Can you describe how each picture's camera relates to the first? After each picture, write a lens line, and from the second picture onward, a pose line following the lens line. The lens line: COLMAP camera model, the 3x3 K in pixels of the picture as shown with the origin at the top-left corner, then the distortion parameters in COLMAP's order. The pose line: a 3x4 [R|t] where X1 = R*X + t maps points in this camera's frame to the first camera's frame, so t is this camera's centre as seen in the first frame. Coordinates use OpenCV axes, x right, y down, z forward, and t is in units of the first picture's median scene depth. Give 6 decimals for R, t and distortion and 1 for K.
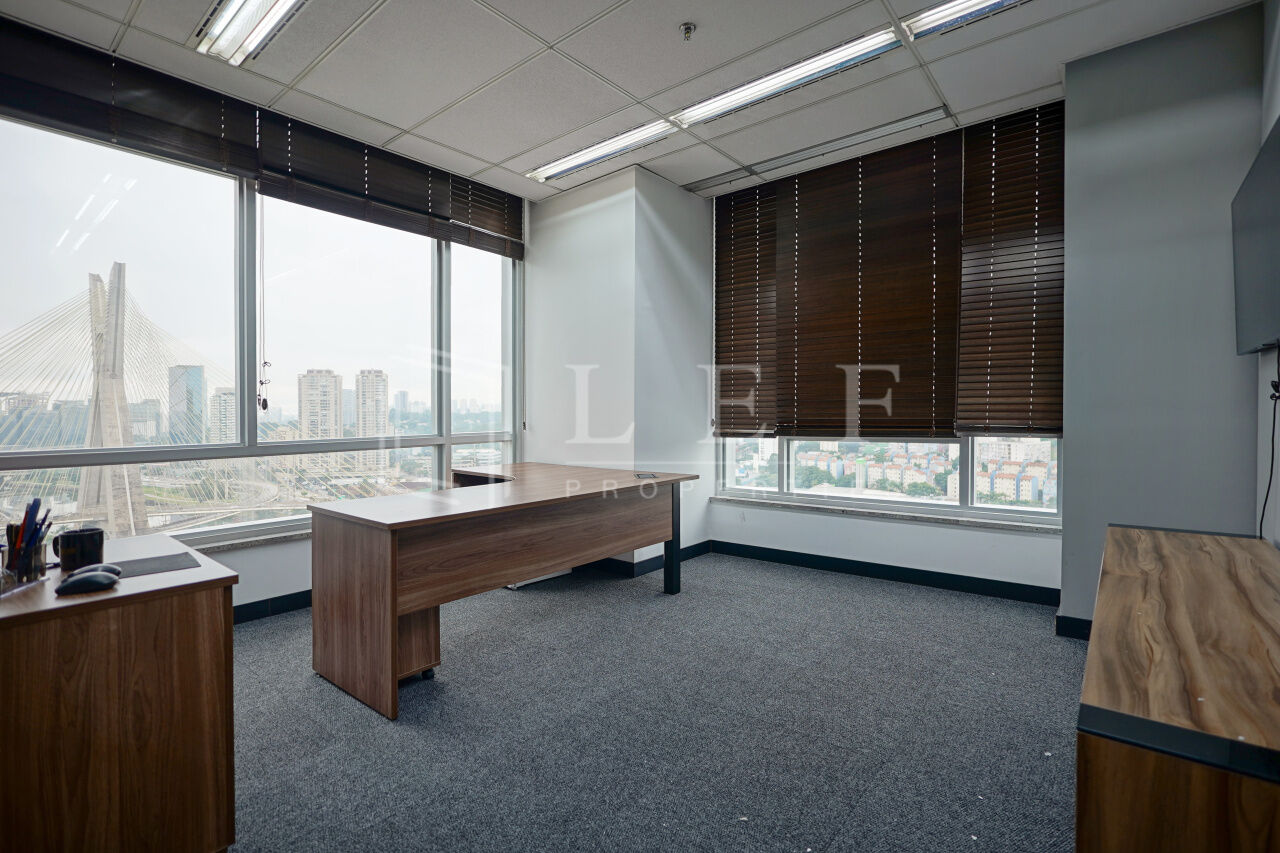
lens RADIAL K [[581.9, 0, 645.9], [0, 581.9, 420.9], [0, 0, 1]] dist [-0.002959, -0.000304]
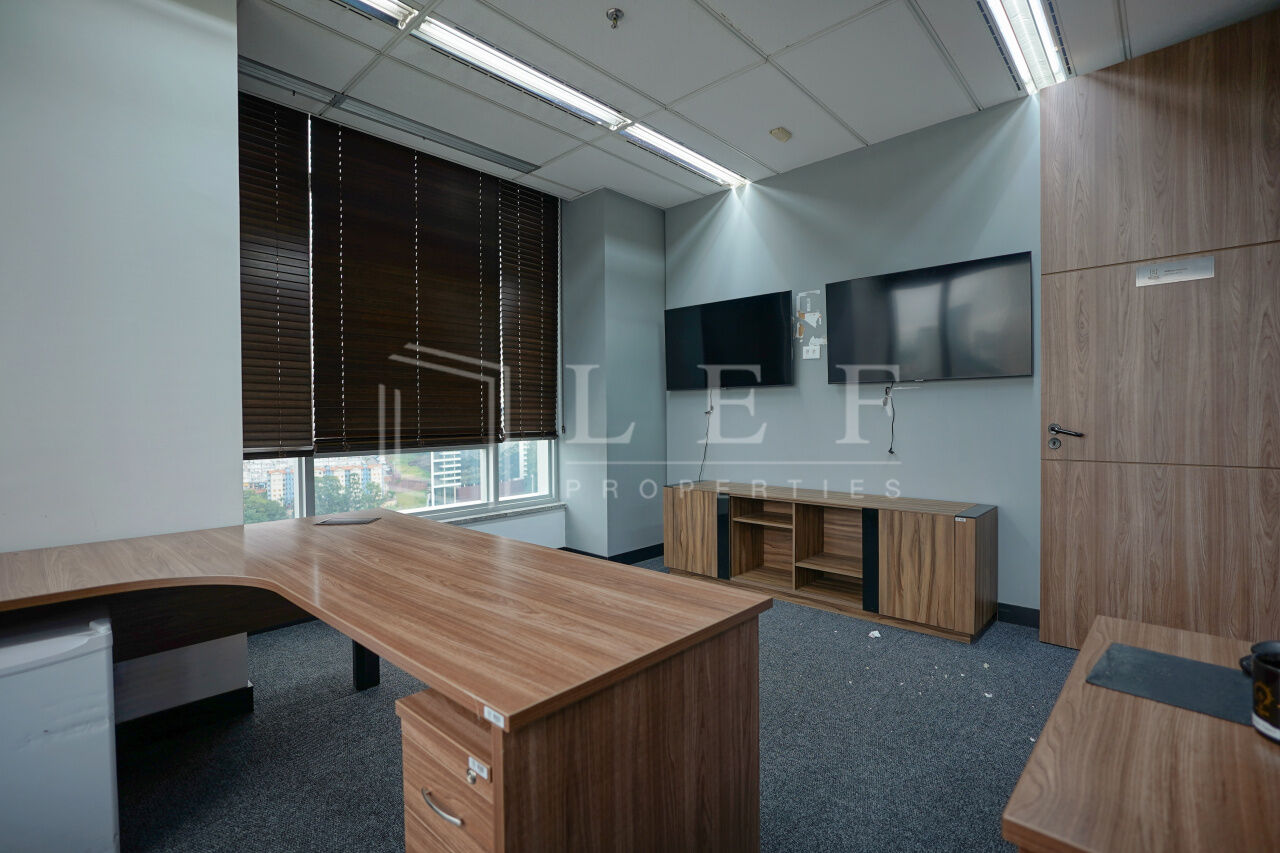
lens RADIAL K [[599.9, 0, 640.0], [0, 599.9, 426.5], [0, 0, 1]] dist [-0.000482, -0.000013]
pose [[0.068653, -0.006753, 0.997618, -0.641405], [0.020728, 0.999771, 0.005342, -0.005028], [-0.997425, 0.020311, 0.068777, 0.637884]]
